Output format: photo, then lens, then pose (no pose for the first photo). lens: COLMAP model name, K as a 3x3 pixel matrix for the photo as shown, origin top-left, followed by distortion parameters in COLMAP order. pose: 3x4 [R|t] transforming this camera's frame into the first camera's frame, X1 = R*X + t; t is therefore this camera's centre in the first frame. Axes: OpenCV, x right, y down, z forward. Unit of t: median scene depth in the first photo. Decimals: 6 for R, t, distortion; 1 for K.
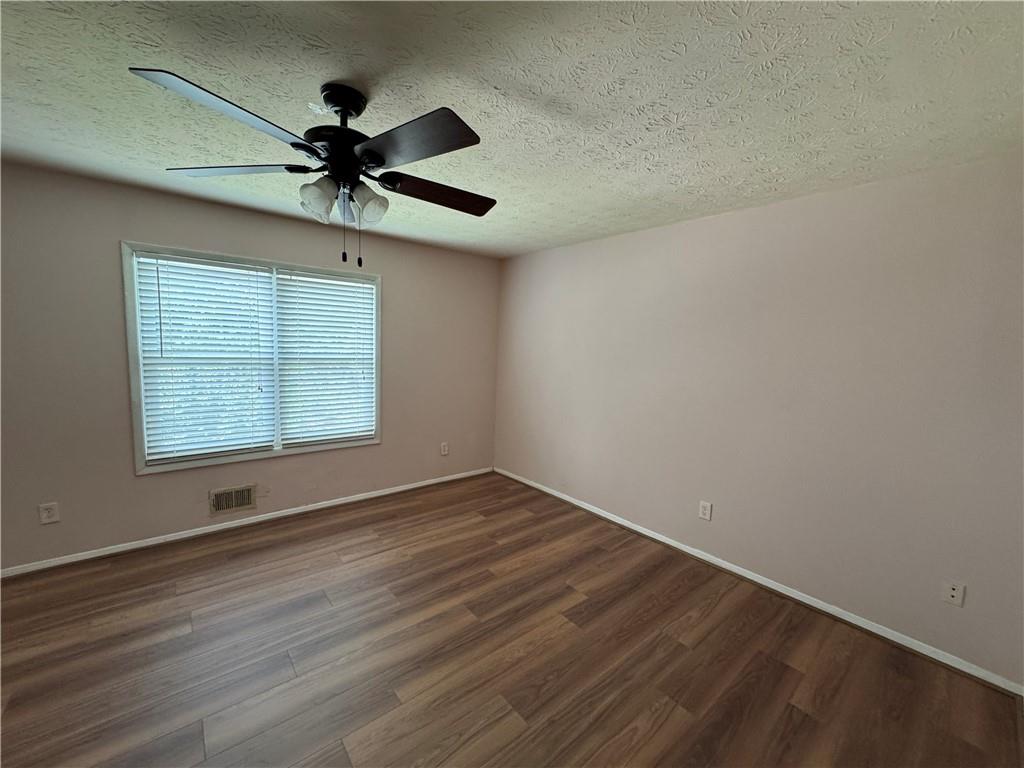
lens RADIAL K [[410.3, 0, 518.3], [0, 410.3, 387.8], [0, 0, 1]] dist [-0.001838, 0.000205]
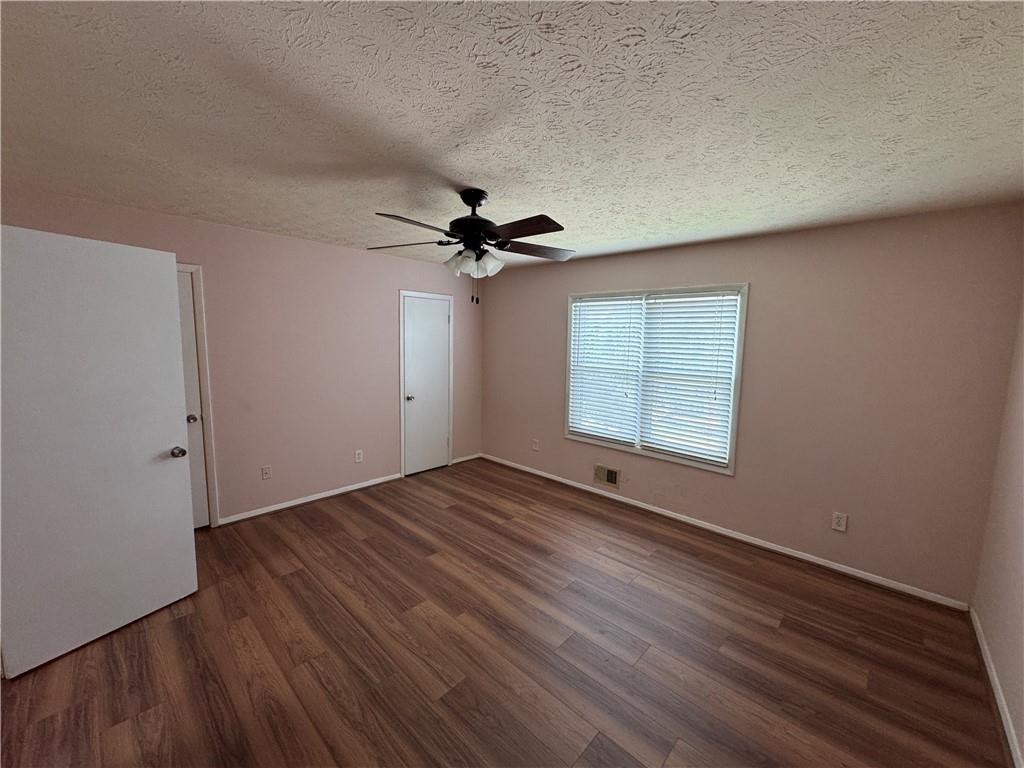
lens RADIAL K [[410.3, 0, 508.6], [0, 410.3, 384.0], [0, 0, 1]] dist [-0.001838, 0.000205]
pose [[0.106213, 0.078350, -0.991252, 0.594139], [-0.130986, 0.989306, 0.064161, -0.066216], [0.985678, 0.123025, 0.115340, 0.532350]]
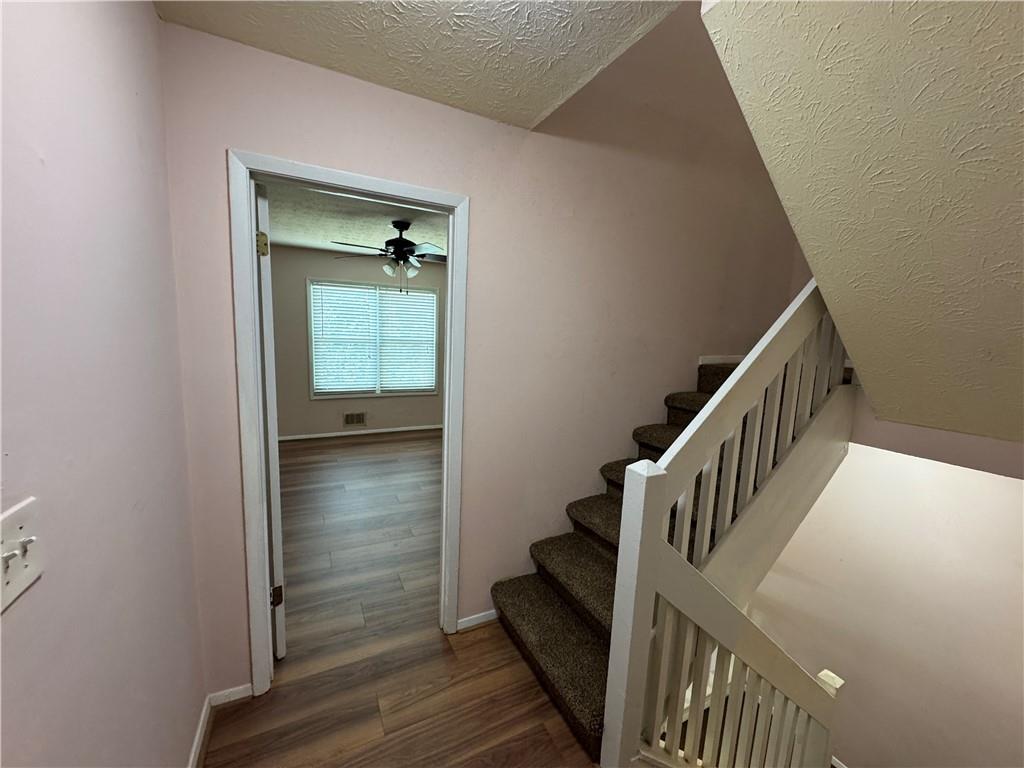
lens RADIAL K [[410.3, 0, 519.7], [0, 410.3, 387.3], [0, 0, 1]] dist [-0.001838, 0.000205]
pose [[0.976054, 0.028647, -0.215633, 0.401723], [-0.024095, 0.999428, 0.023709, 0.081412], [0.216189, -0.017946, 0.976187, -0.608047]]
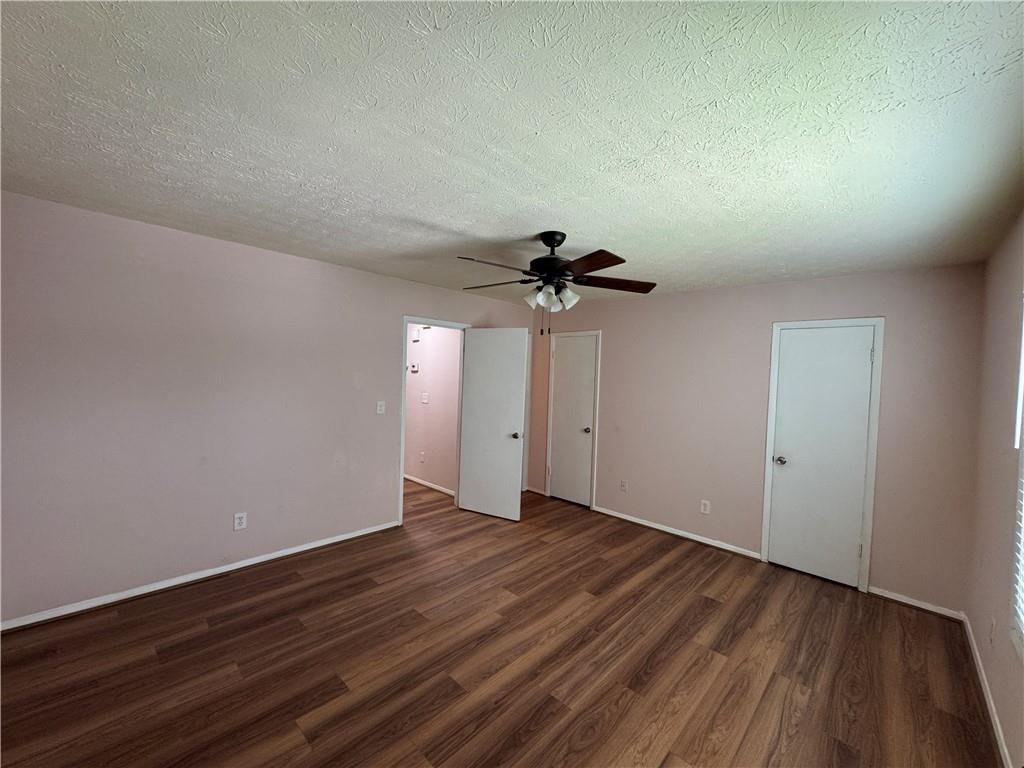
lens RADIAL K [[410.3, 0, 514.4], [0, 410.3, 392.7], [0, 0, 1]] dist [-0.001838, 0.000205]
pose [[-0.992101, -0.070815, -0.103546, -0.080507], [-0.086264, 0.984410, 0.153284, -0.167956], [0.091077, 0.161006, -0.982742, 1.385967]]
